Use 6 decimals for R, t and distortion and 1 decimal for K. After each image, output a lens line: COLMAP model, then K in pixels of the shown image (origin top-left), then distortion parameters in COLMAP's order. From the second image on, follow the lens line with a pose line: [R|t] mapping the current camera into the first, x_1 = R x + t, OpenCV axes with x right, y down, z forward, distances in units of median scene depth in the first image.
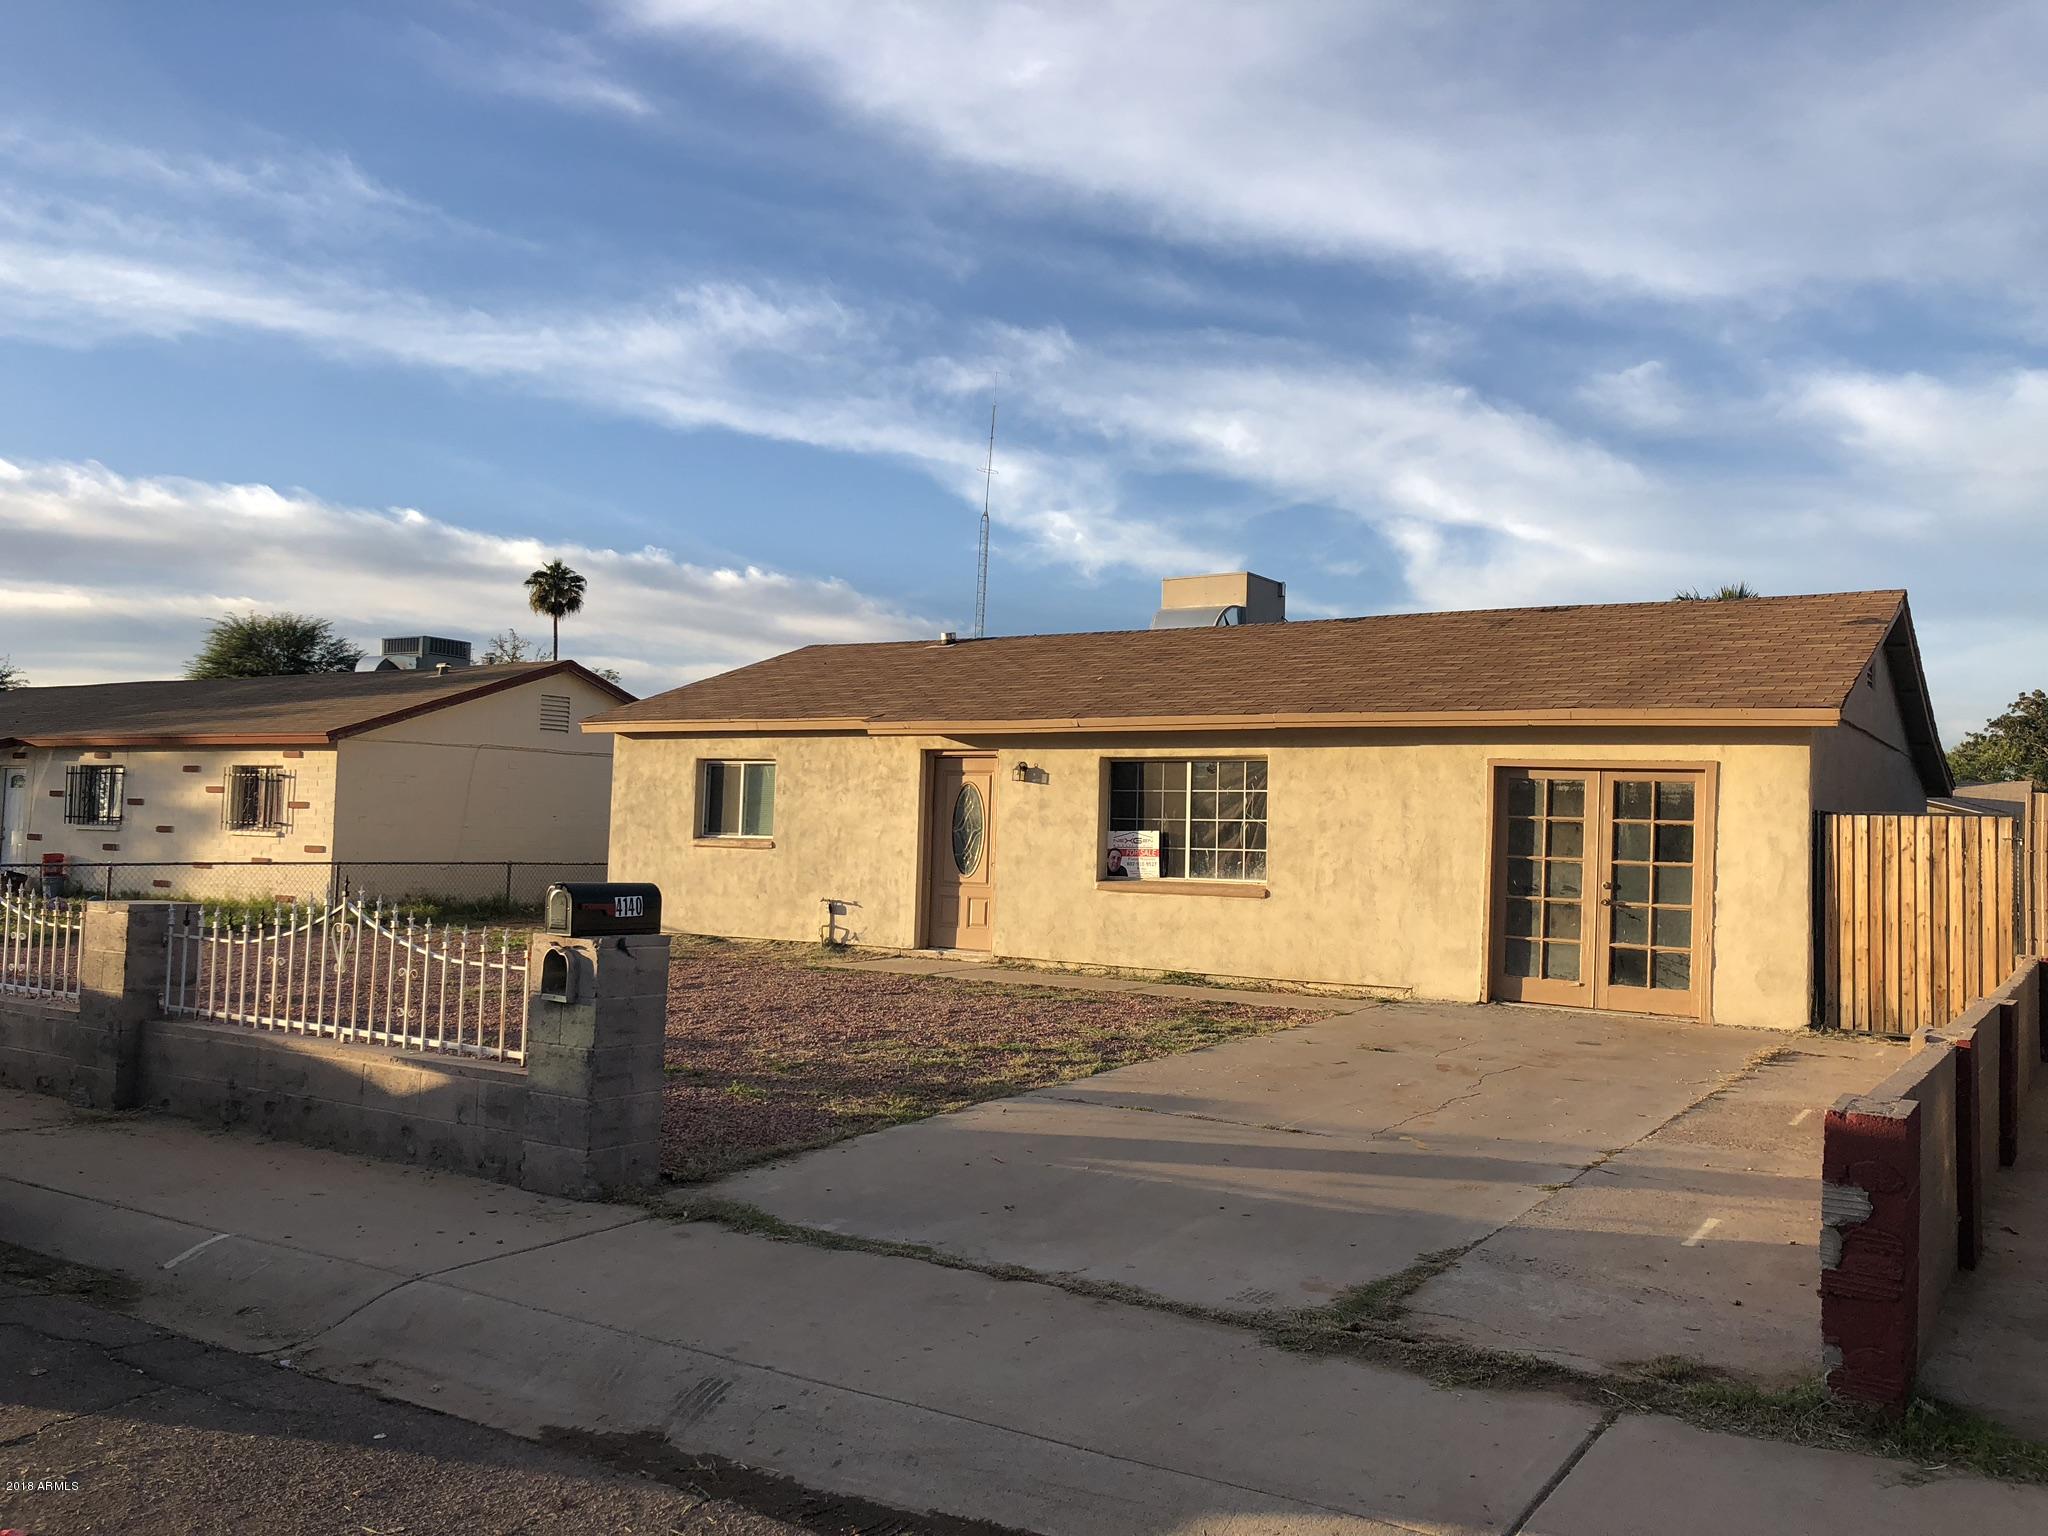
lens RADIAL K [[1684.2, 0, 1032.8], [0, 1684.2, 767.3], [0, 0, 1]] dist [0.059236, -0.073690]
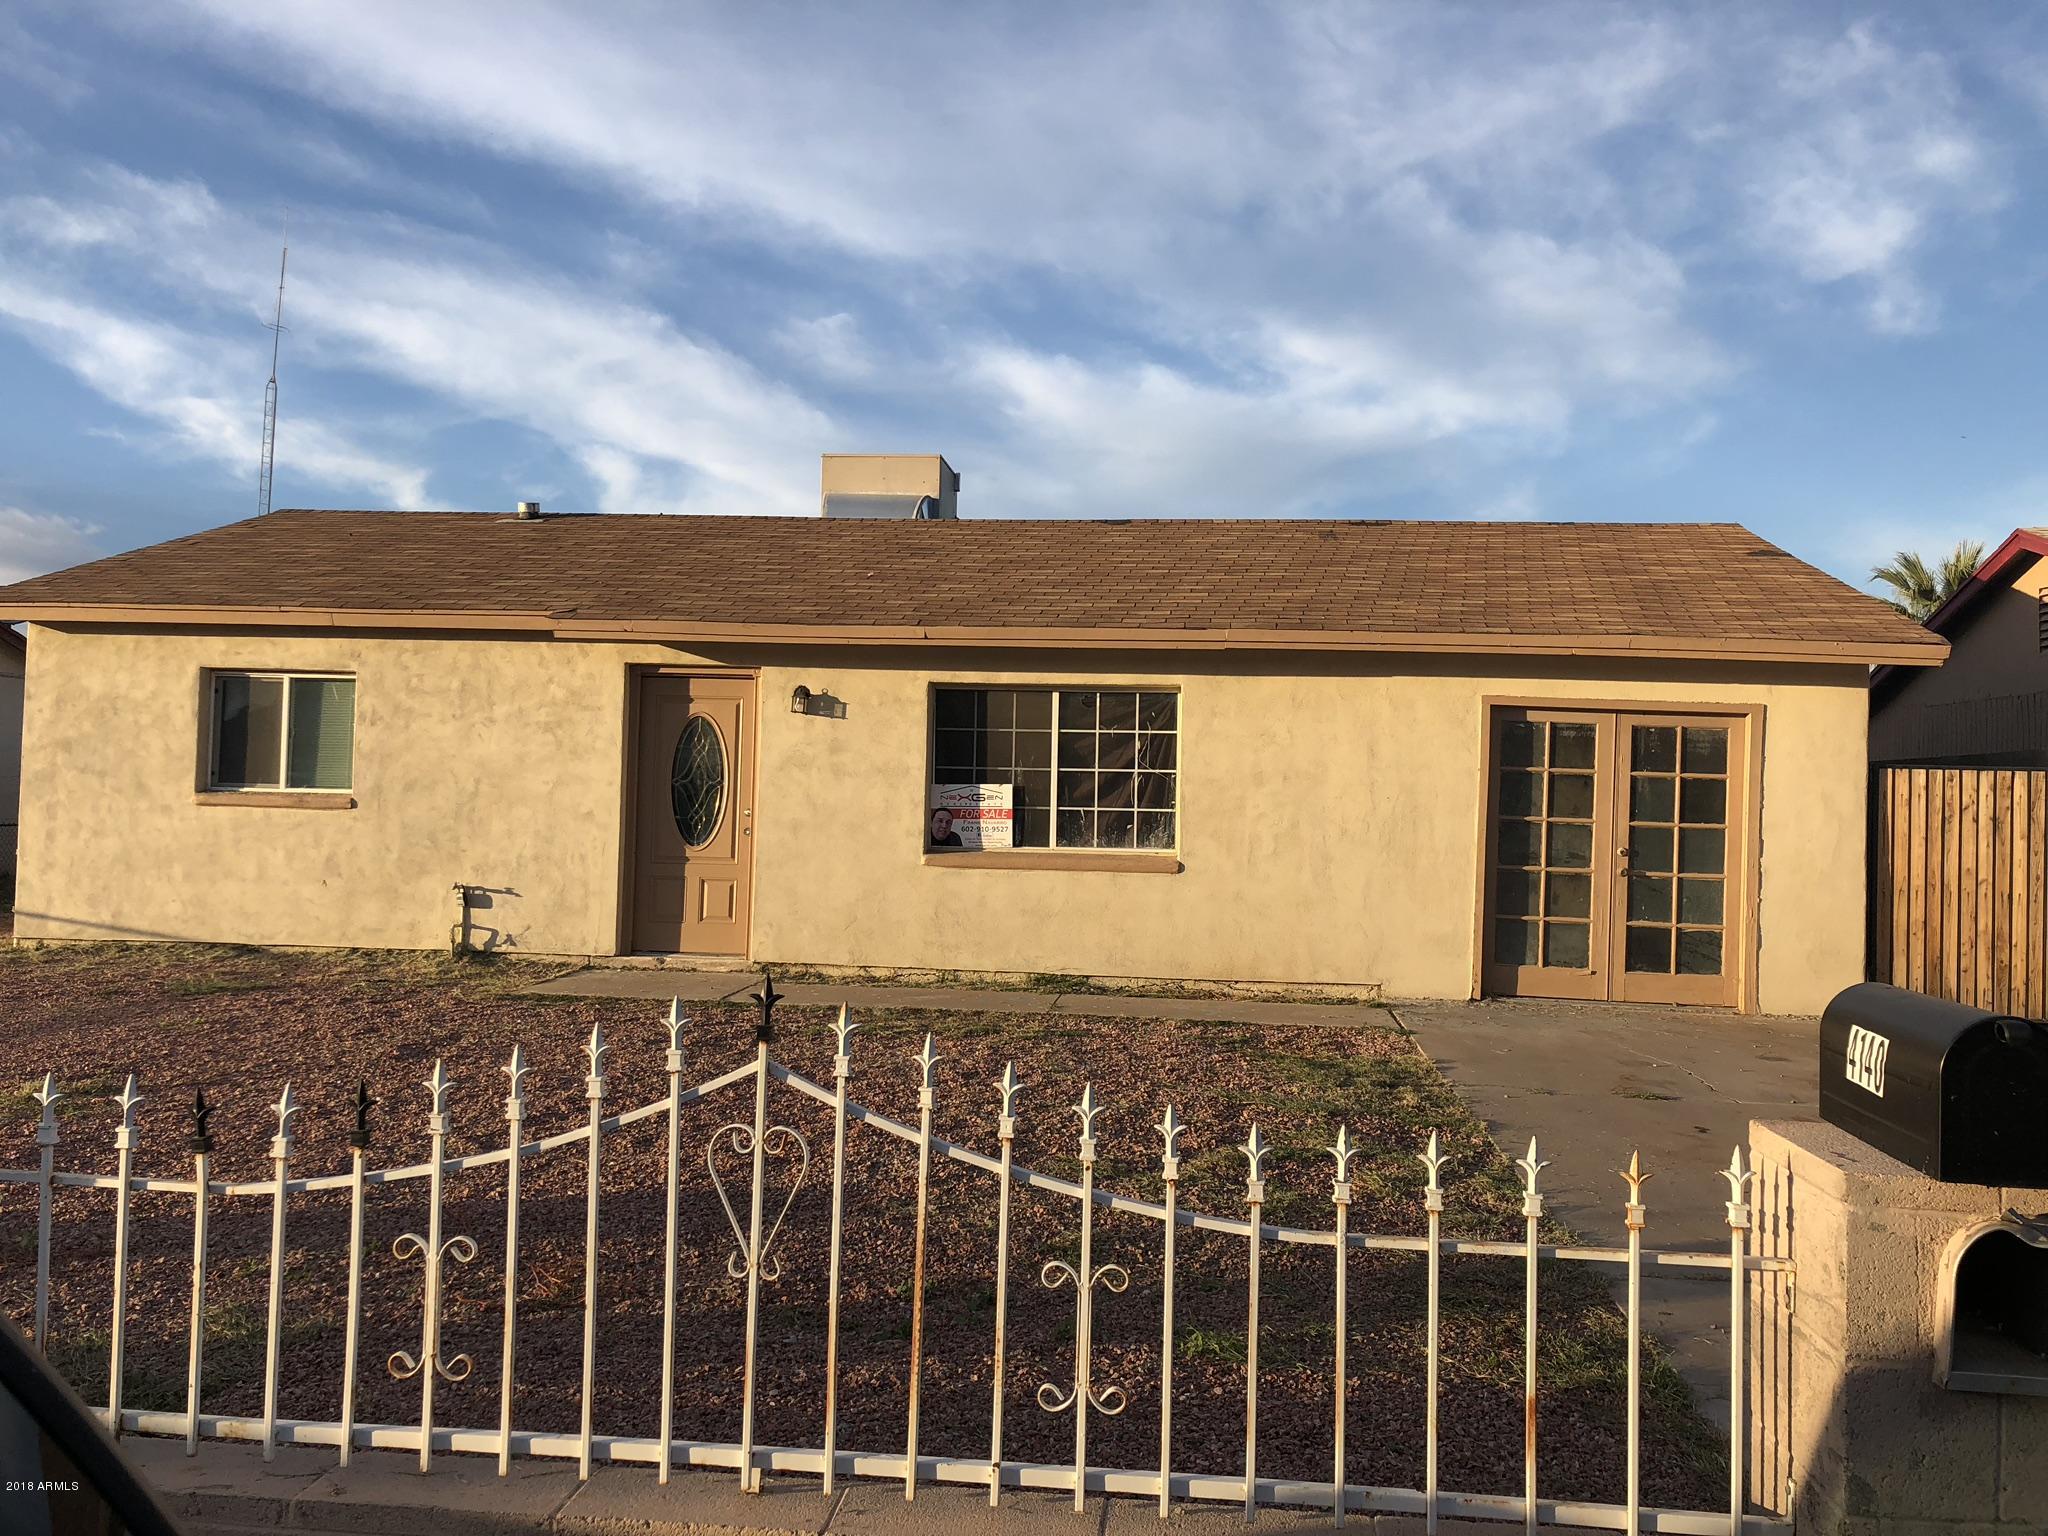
lens RADIAL K [[1684.2, 0, 1032.8], [0, 1684.2, 767.3], [0, 0, 1]] dist [0.059236, -0.073690]
pose [[0.888904, 0.001953, 0.458088, -0.251679], [-0.019960, 0.999206, 0.034472, 0.004840], [-0.457658, -0.039786, 0.888238, 0.339381]]
